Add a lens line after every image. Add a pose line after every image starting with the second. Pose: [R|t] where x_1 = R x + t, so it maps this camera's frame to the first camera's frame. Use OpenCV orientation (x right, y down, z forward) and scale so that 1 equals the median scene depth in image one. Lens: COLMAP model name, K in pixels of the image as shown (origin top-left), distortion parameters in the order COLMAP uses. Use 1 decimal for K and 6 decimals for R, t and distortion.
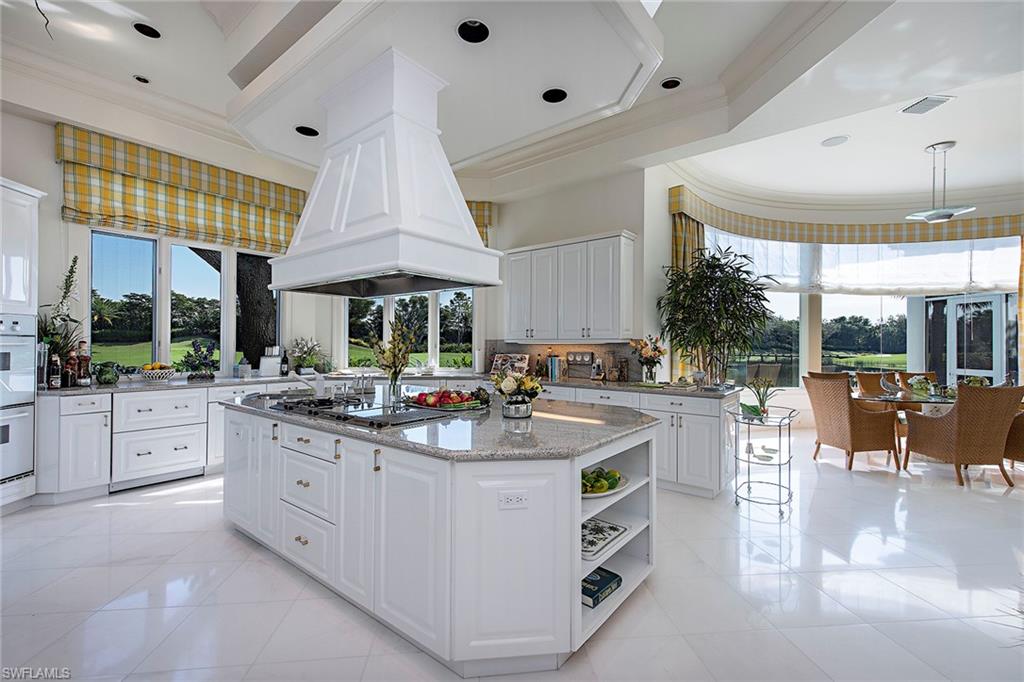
lens RADIAL K [[424.0, 0, 513.8], [0, 424.0, 343.3], [0, 0, 1]] dist [0.002644, -0.000359]
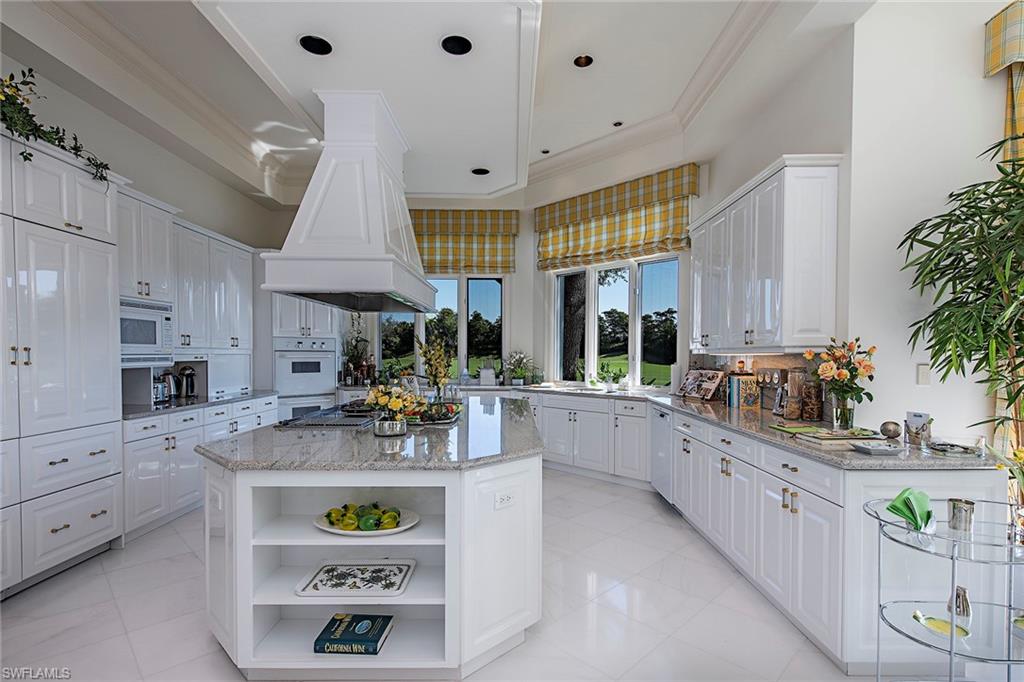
lens RADIAL K [[487.9, 0, 512.7], [0, 487.9, 350.4], [0, 0, 1]] dist [-0.001335, -0.000077]
pose [[0.626528, -0.010108, -0.779333, 0.487511], [0.004637, 0.999947, -0.009241, -0.001278], [0.779385, 0.002176, 0.626542, 0.262536]]
